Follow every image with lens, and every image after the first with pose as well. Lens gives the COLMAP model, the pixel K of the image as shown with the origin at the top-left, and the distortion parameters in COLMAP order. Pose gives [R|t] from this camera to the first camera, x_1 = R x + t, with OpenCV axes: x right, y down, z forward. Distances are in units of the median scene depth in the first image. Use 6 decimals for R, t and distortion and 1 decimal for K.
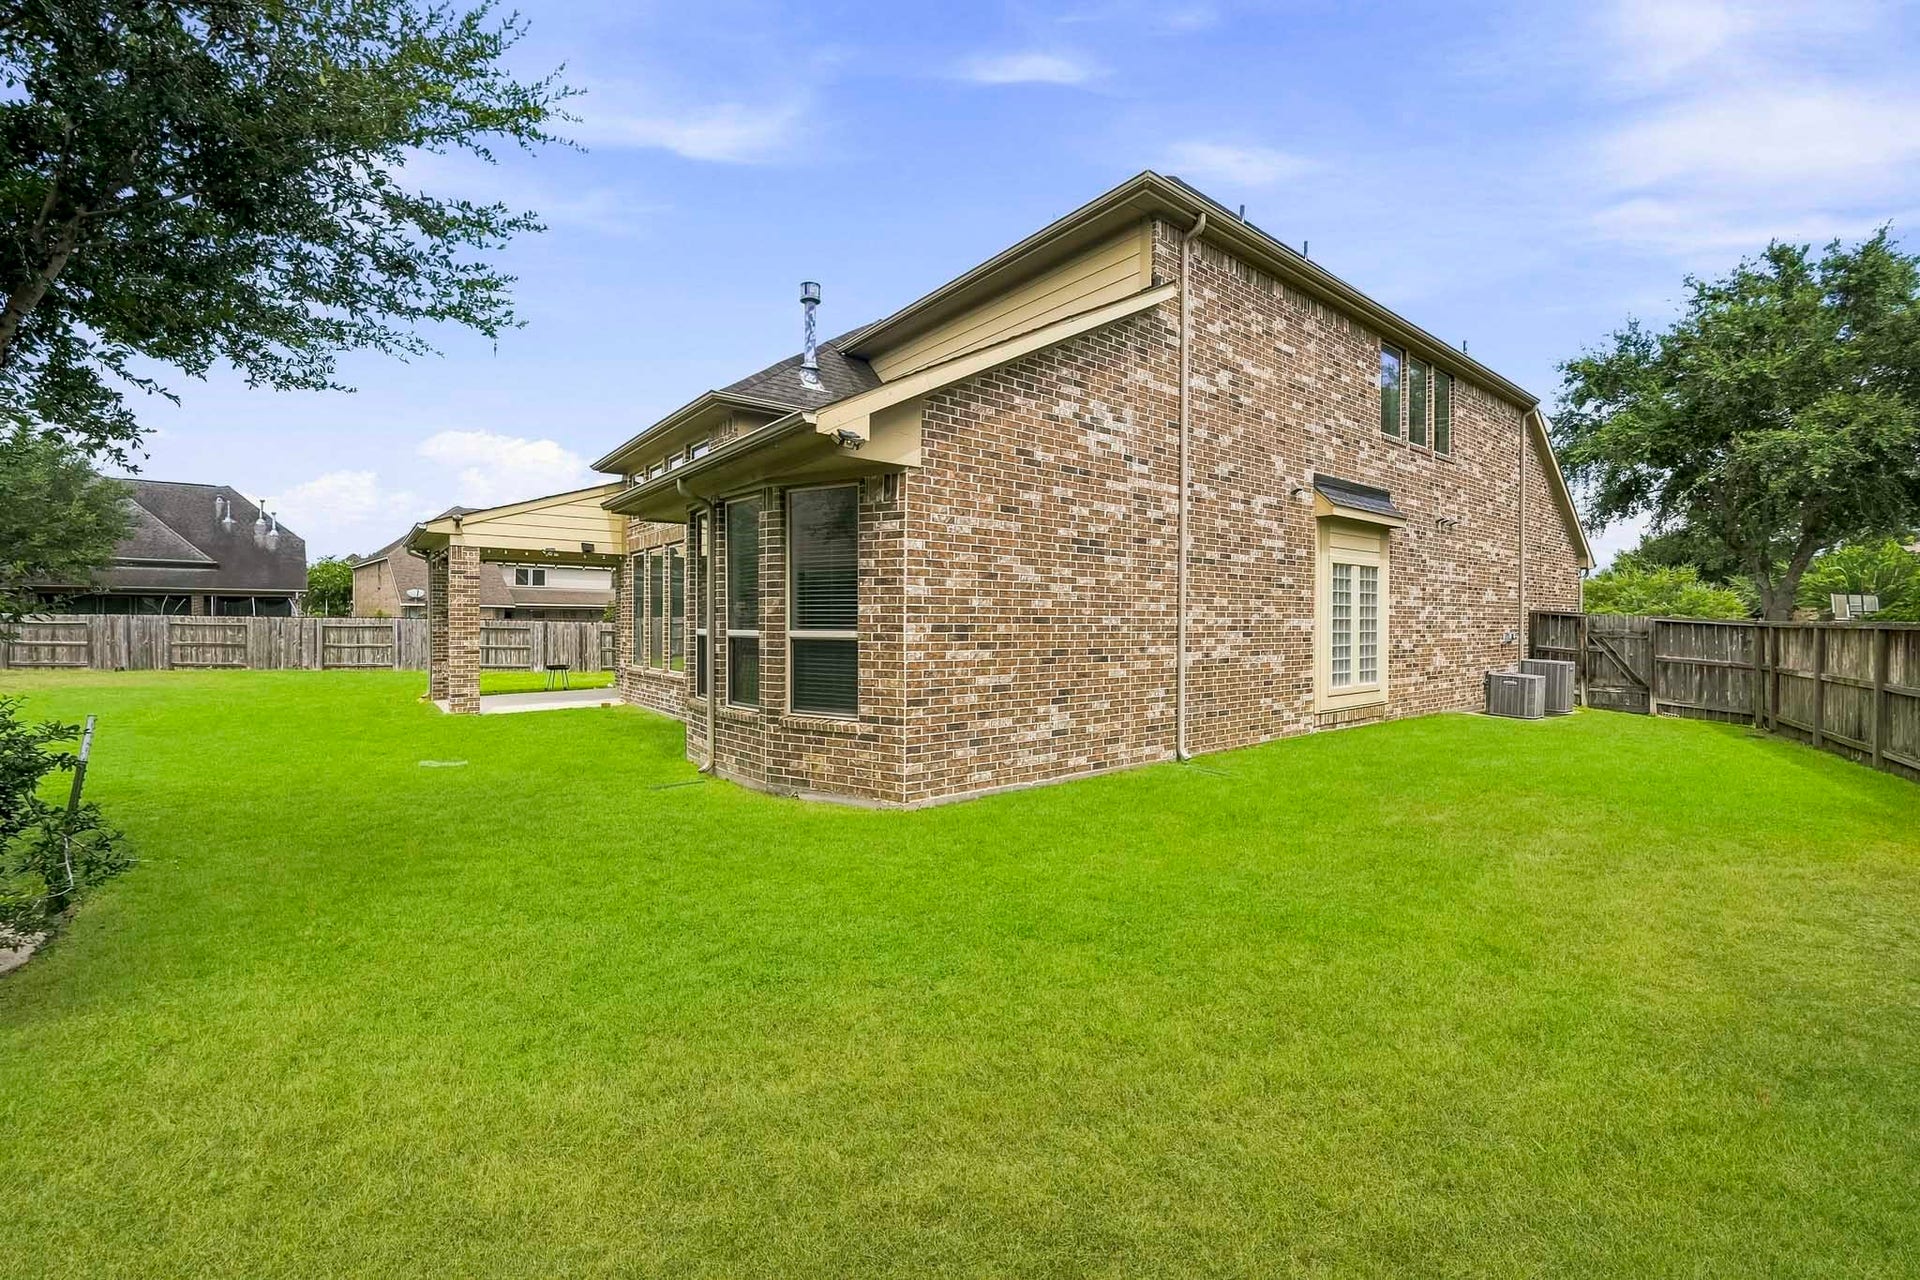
lens RADIAL K [[768.5, 0, 960.0], [0, 768.5, 640.0], [0, 0, 1]] dist [-0.001241, -0.000273]
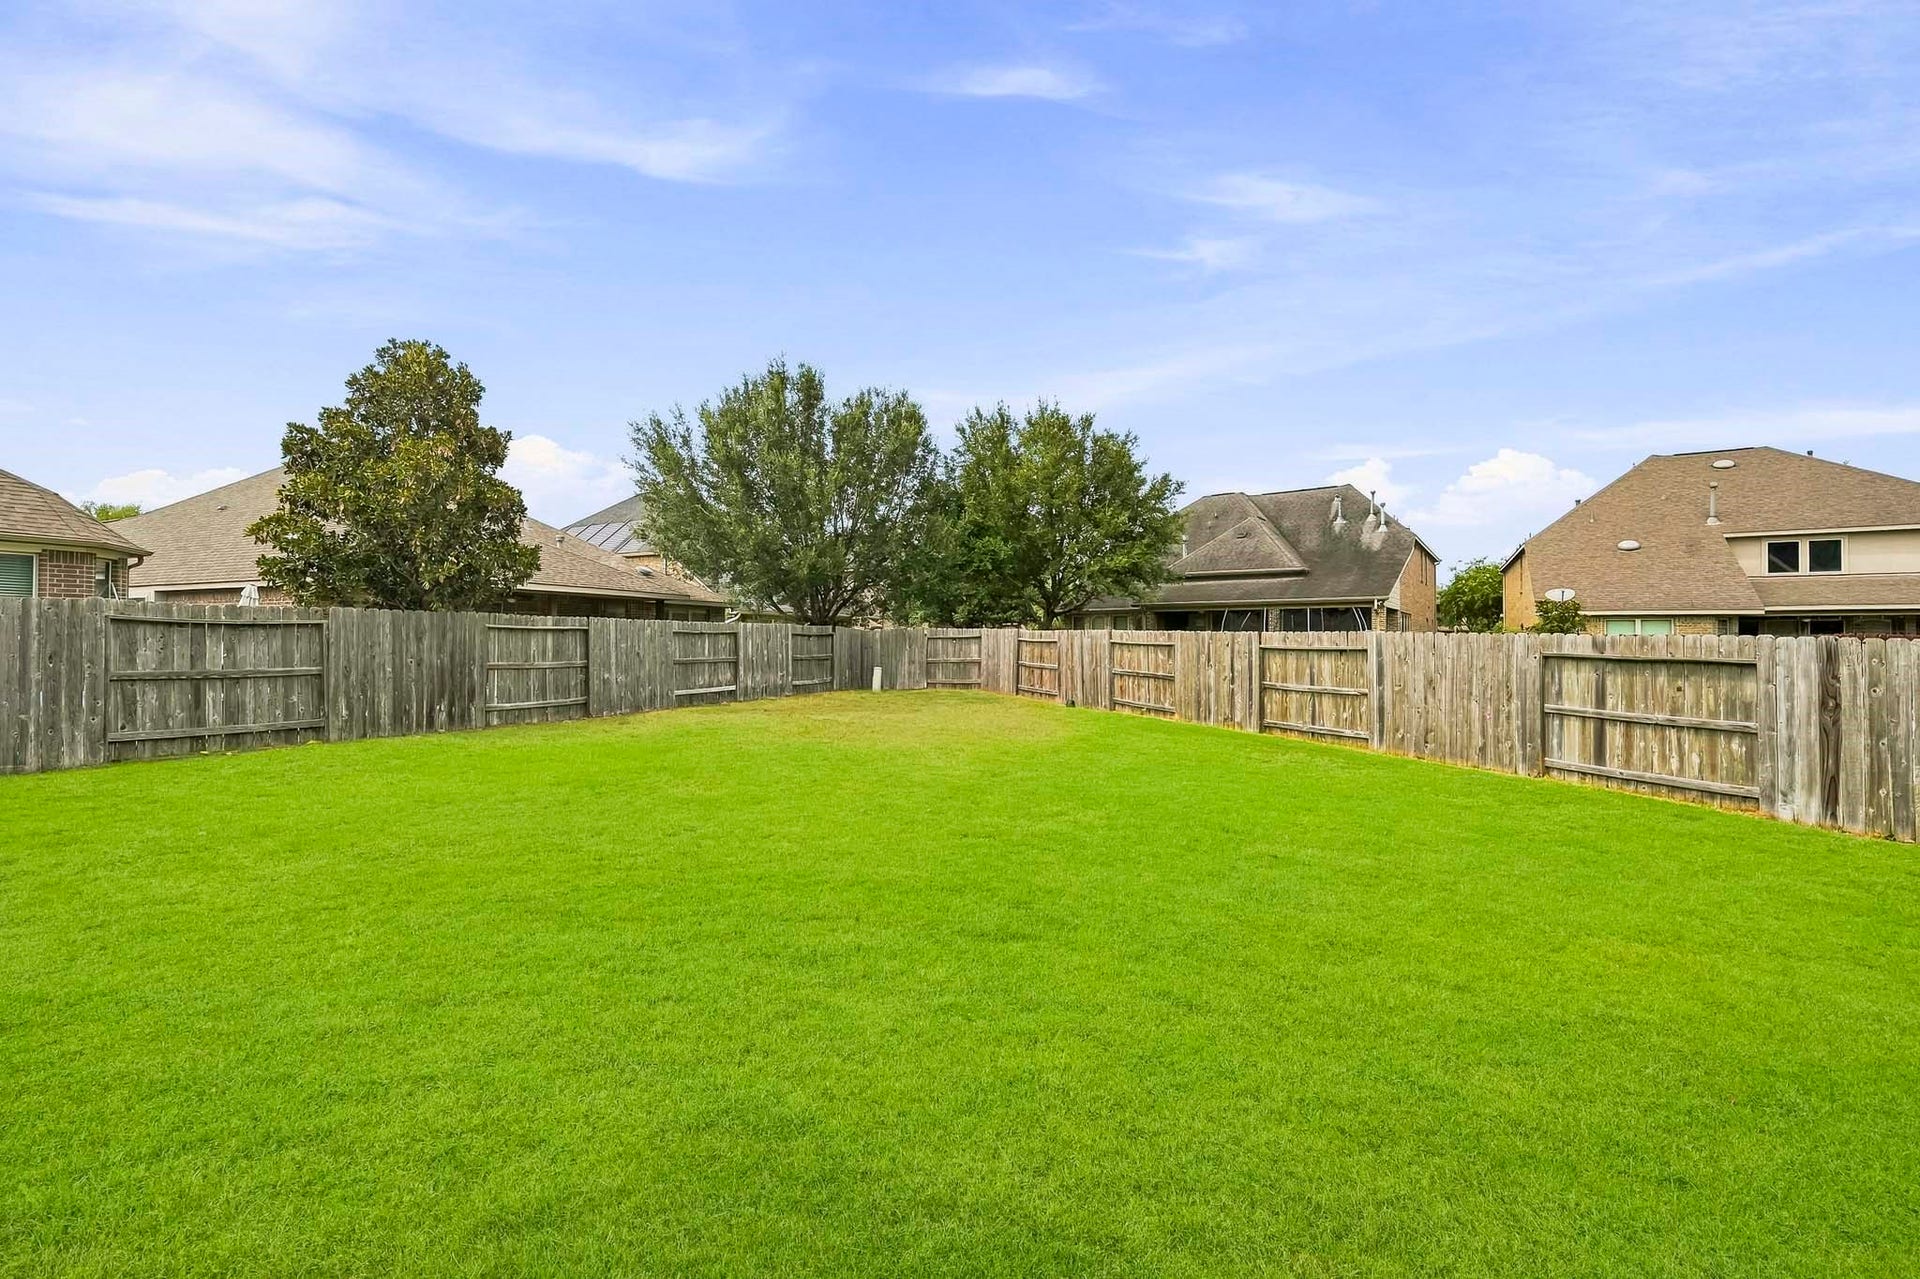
lens RADIAL K [[768.5, 0, 960.0], [0, 768.5, 639.5], [0, 0, 1]] dist [-0.001241, -0.000273]
pose [[0.217091, -0.002299, -0.976149, -0.311760], [-0.026843, 0.999605, -0.008324, -0.011655], [0.975782, 0.028010, 0.216943, 0.583775]]
